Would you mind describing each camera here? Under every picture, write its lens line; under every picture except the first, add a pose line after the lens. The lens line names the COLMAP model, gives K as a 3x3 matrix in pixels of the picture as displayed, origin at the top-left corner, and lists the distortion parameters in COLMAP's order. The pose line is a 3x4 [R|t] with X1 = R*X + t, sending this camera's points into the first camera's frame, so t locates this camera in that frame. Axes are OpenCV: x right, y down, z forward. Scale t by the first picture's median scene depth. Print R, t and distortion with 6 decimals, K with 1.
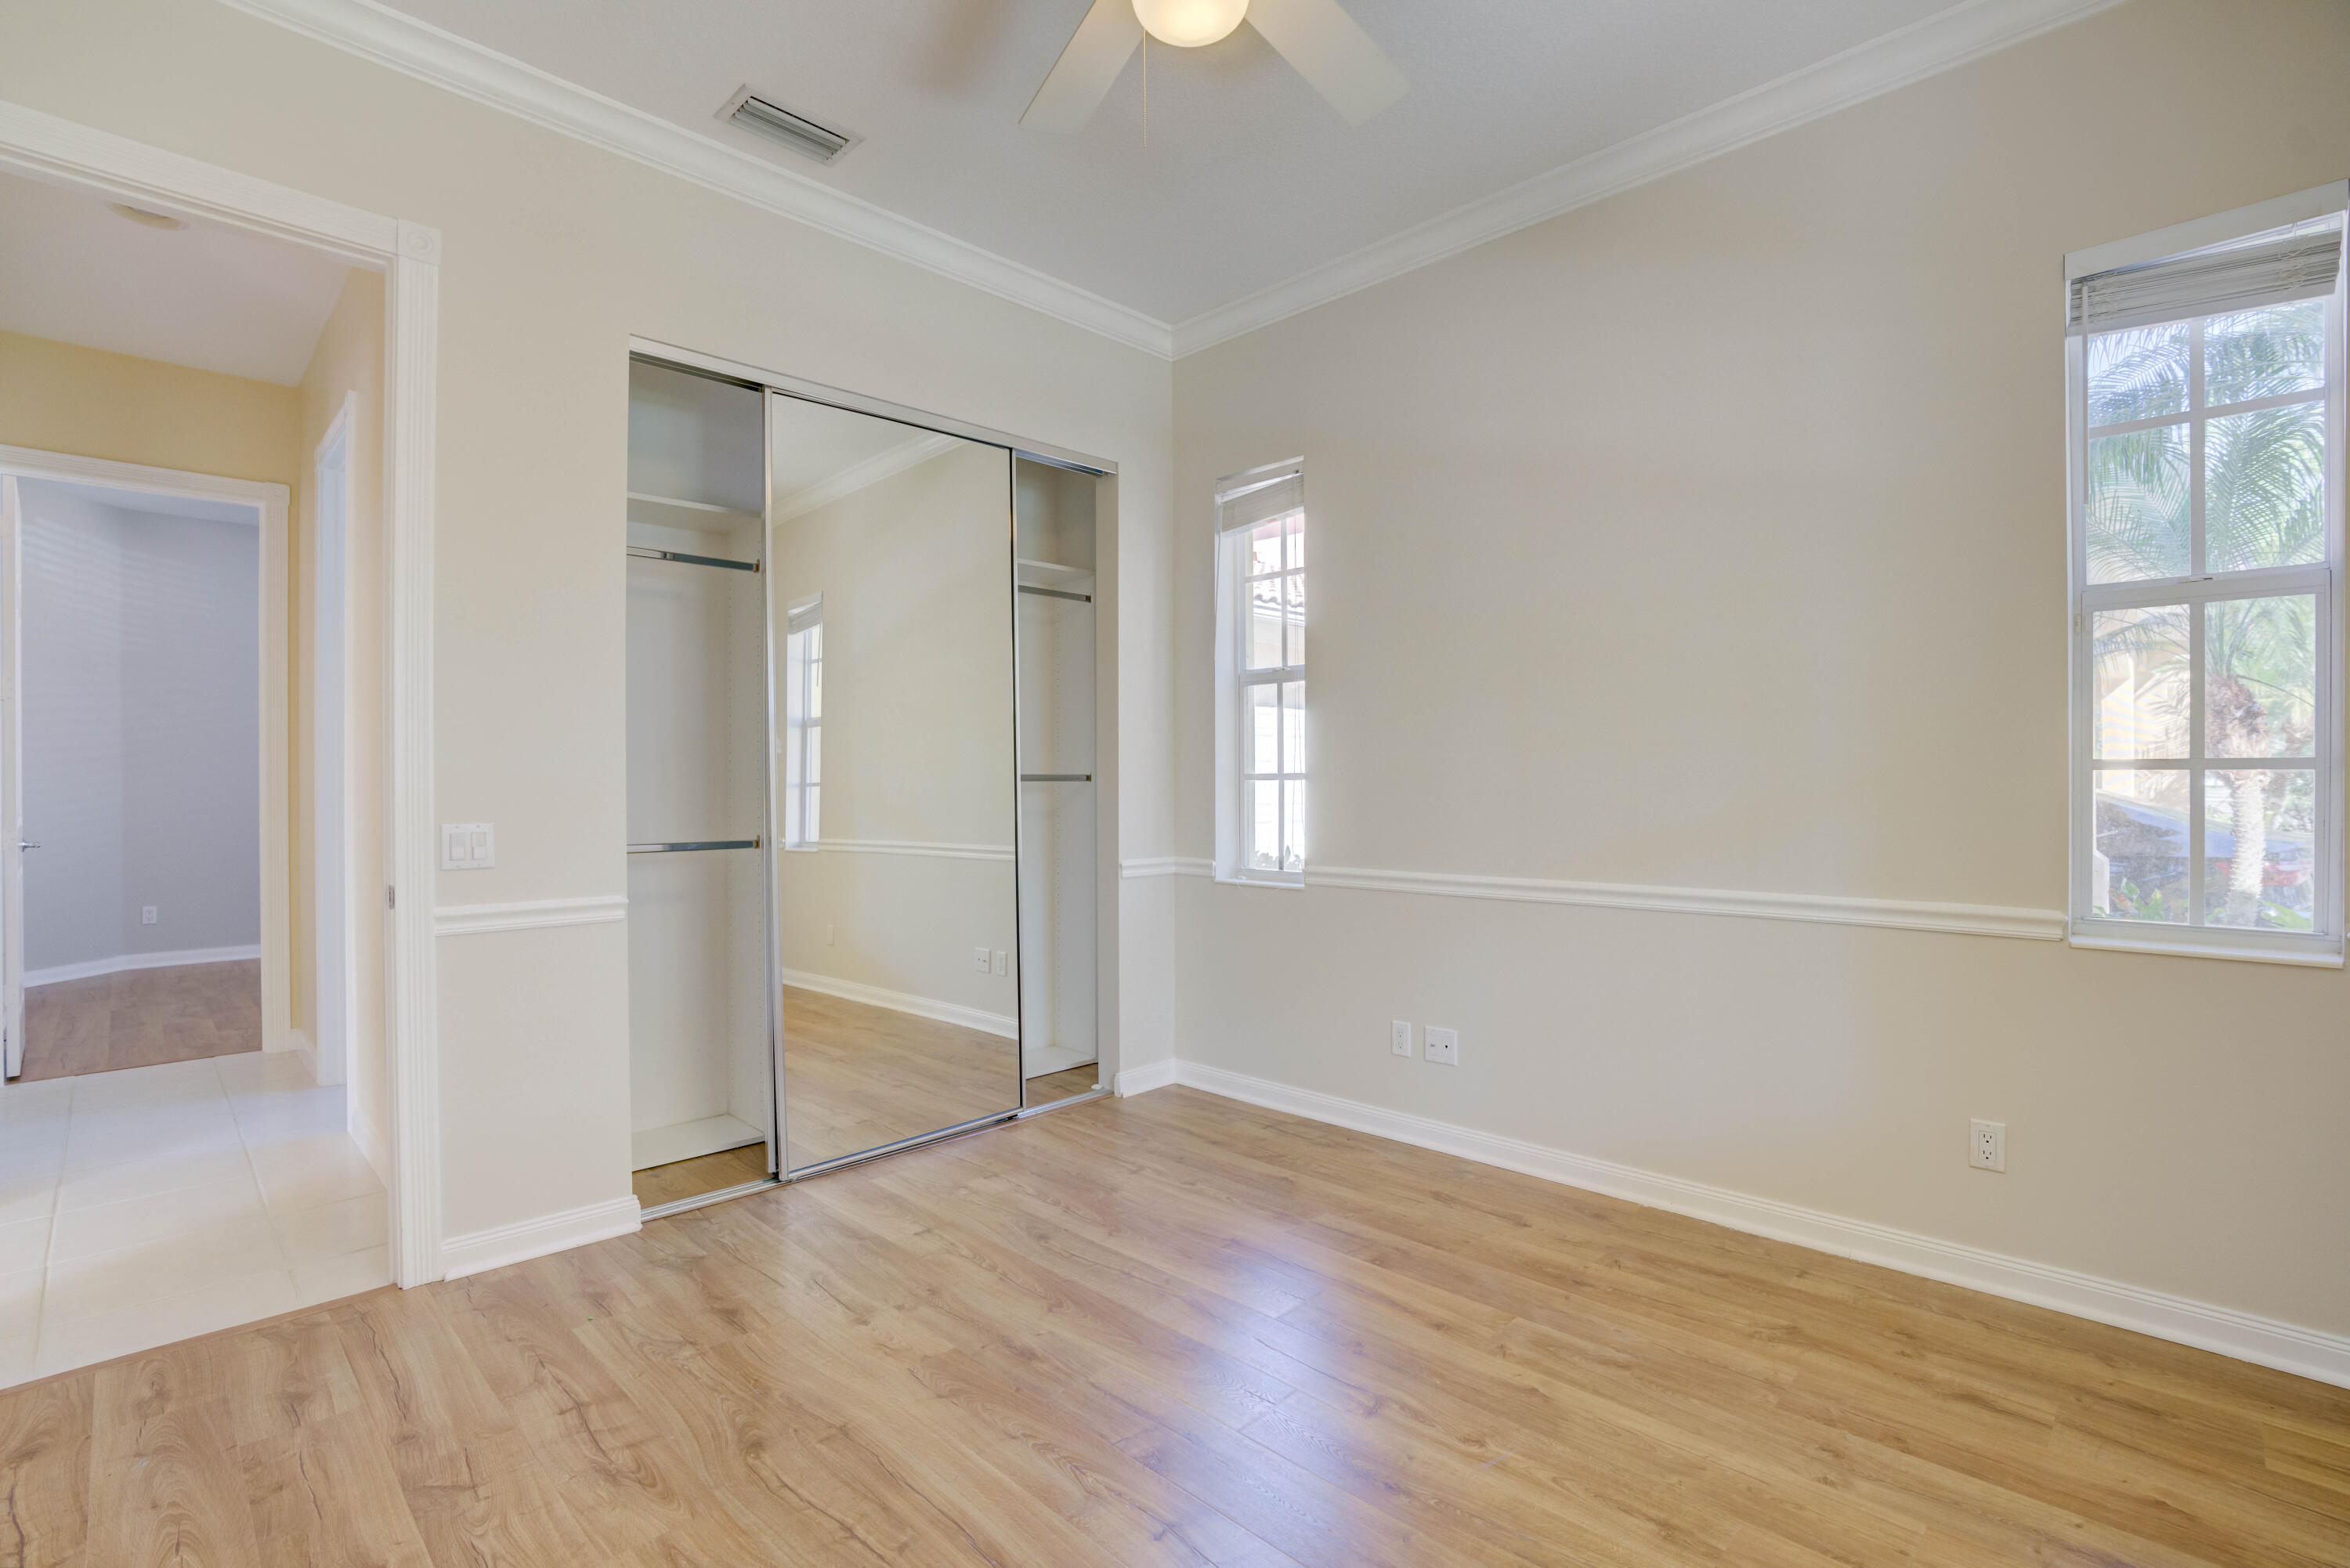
lens RADIAL K [[1082.1, 0, 1162.7], [0, 1082.1, 787.2], [0, 0, 1]] dist [-0.067835, 0.027075]
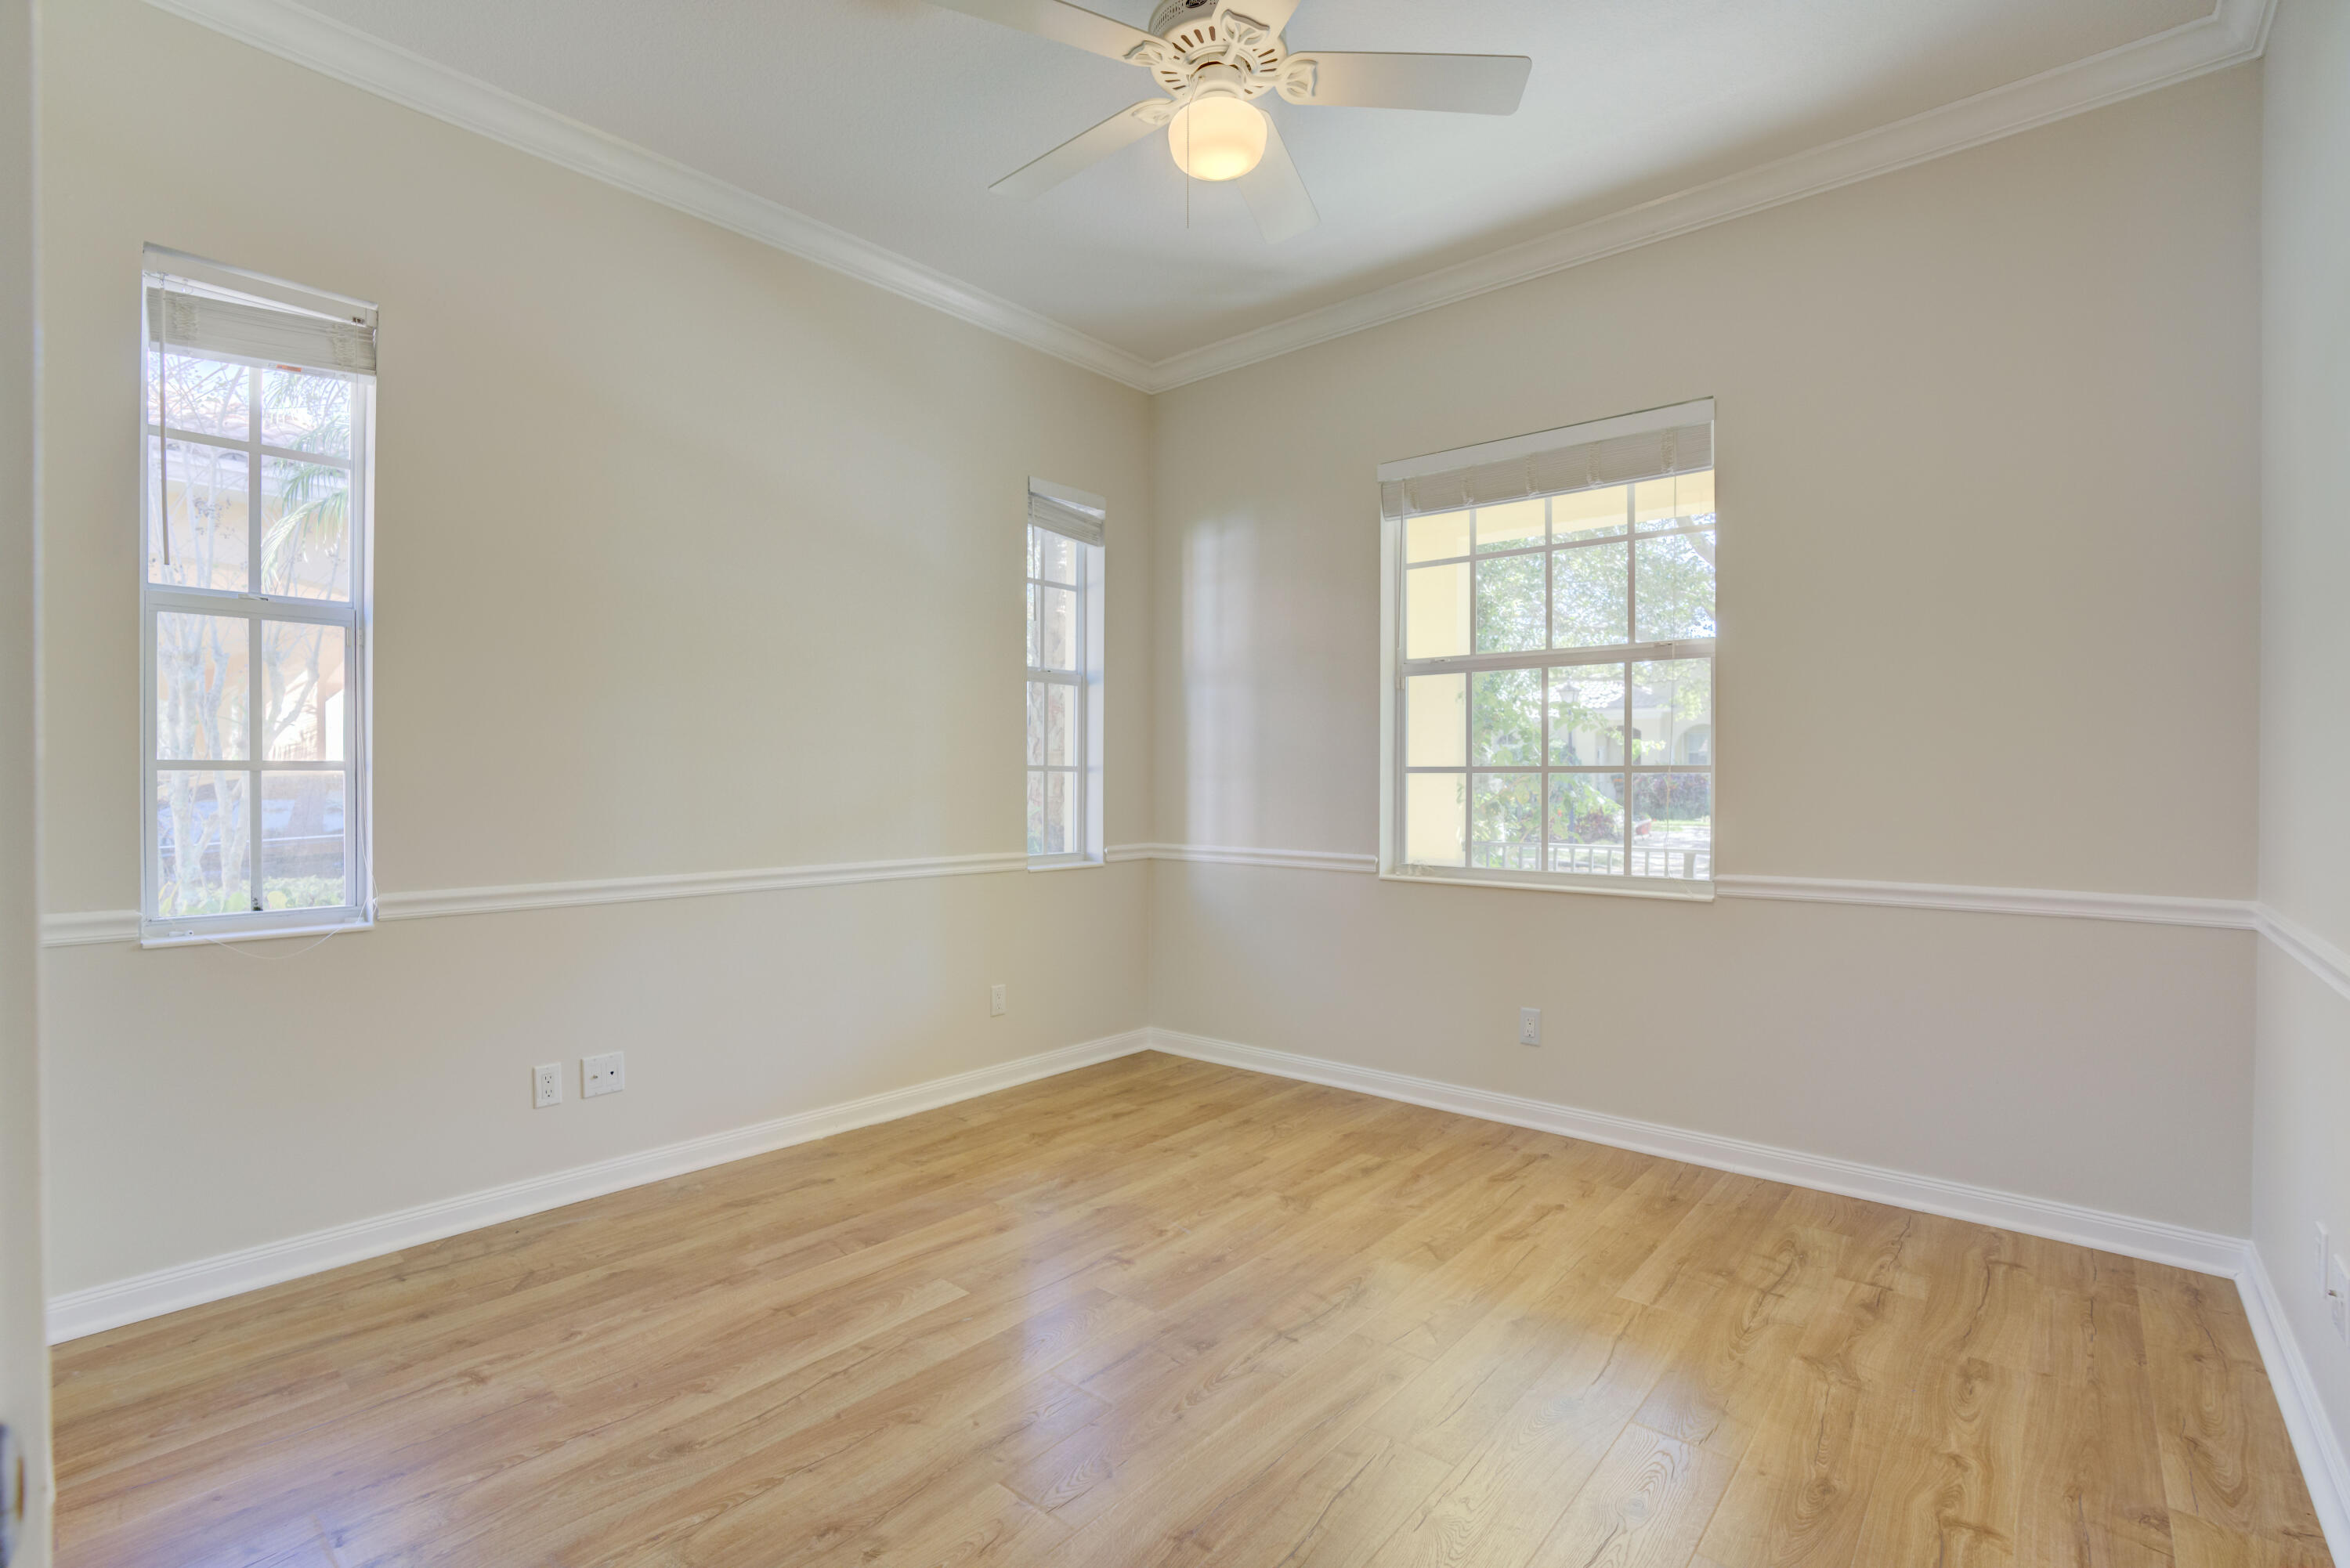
lens RADIAL K [[1082.1, 0, 1162.7], [0, 1082.1, 787.2], [0, 0, 1]] dist [-0.067835, 0.027075]
pose [[-0.065640, -0.001827, 0.997842, -0.826506], [0.003811, 0.999991, 0.002082, 0.007099], [-0.997836, 0.003940, -0.065633, 0.777409]]
